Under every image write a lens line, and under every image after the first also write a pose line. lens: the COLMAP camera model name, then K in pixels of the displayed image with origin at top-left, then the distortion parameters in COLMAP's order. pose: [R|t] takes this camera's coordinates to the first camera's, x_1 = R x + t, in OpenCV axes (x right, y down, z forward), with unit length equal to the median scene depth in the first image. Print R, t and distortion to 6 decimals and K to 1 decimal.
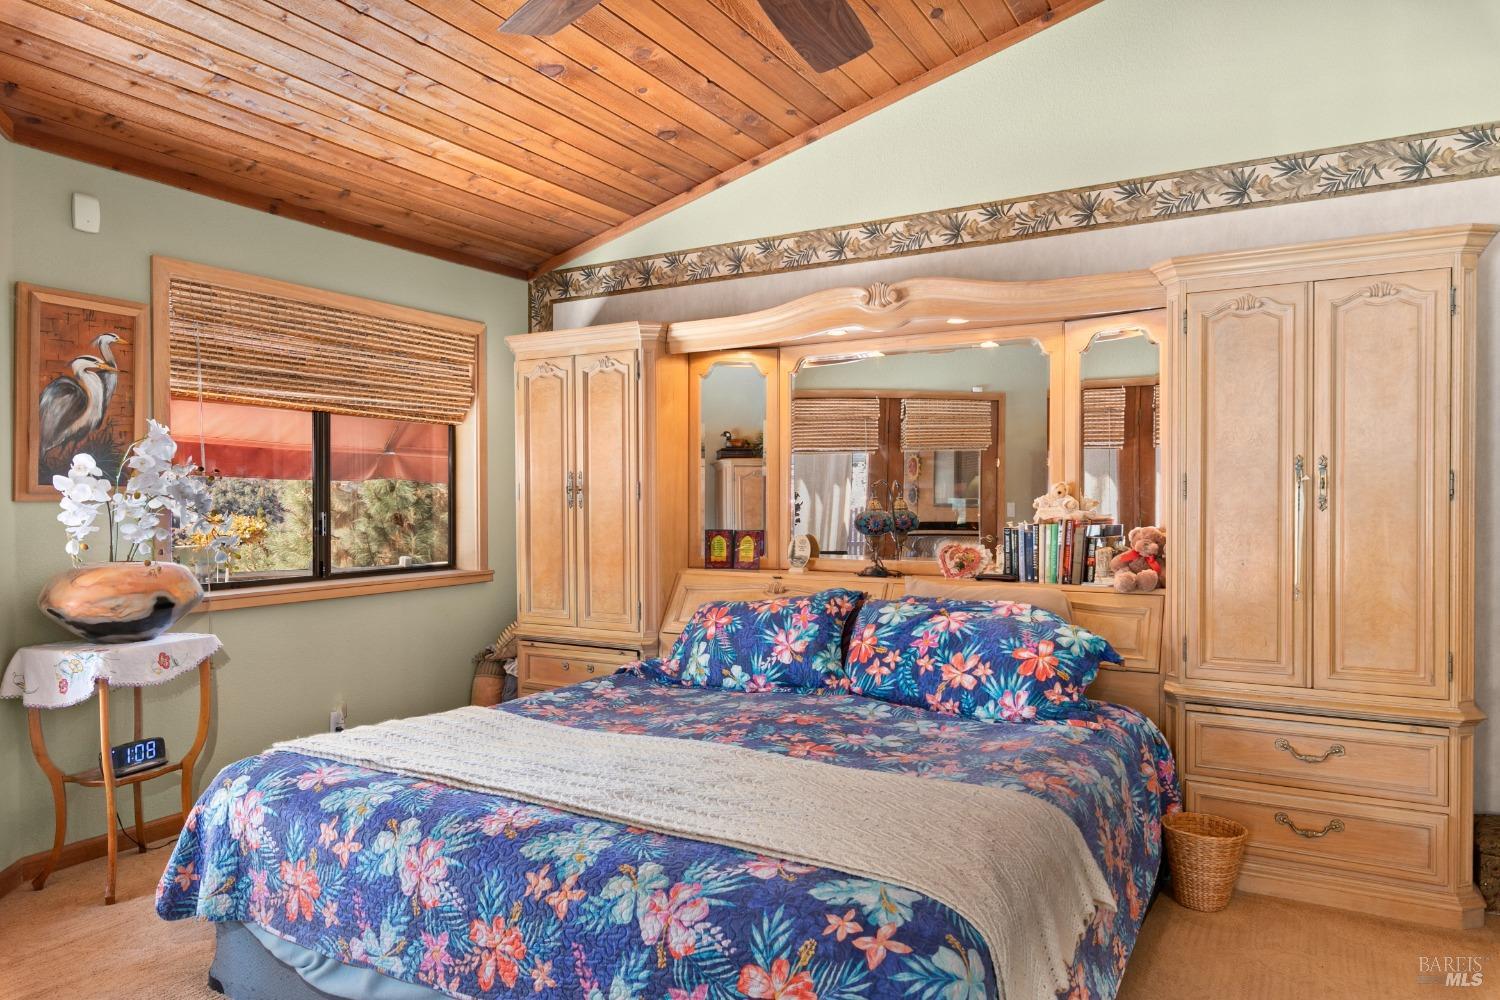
lens RADIAL K [[963.7, 0, 752.1], [0, 963.7, 507.1], [0, 0, 1]] dist [-0.000273, 0.000449]
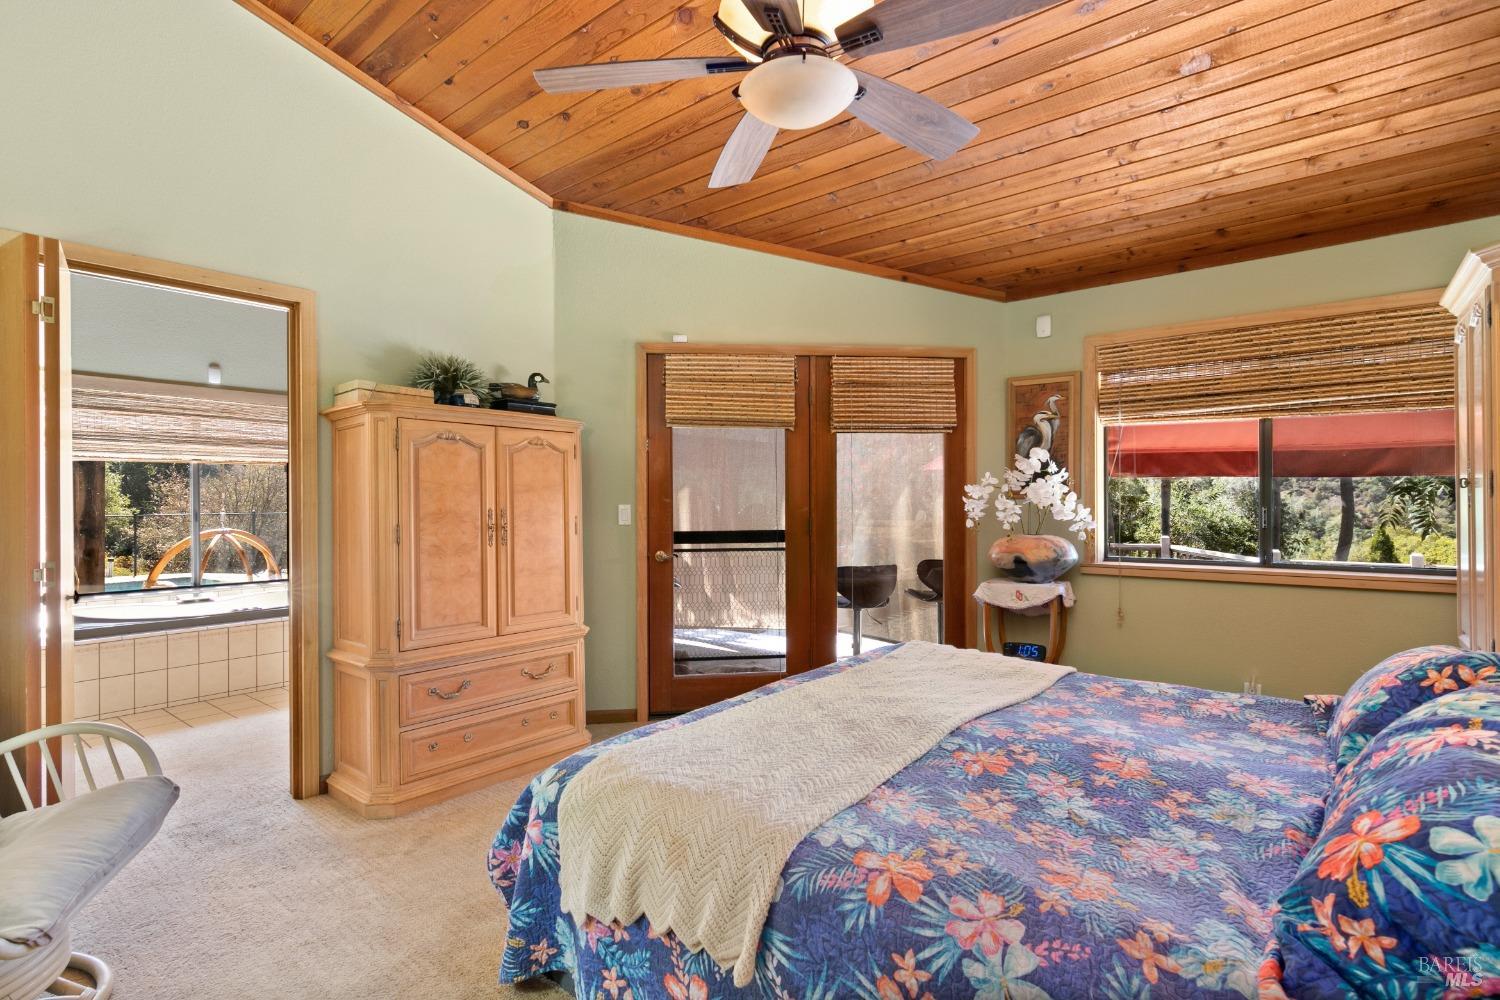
lens RADIAL K [[720.8, 0, 753.4], [0, 720.8, 497.3], [0, 0, 1]] dist [0.002843, 0.000294]
pose [[-0.148768, 0.002387, -0.988869, 0.625791], [-0.000662, 0.999997, 0.002513, -0.010063], [0.988872, 0.001029, -0.148766, 0.687529]]
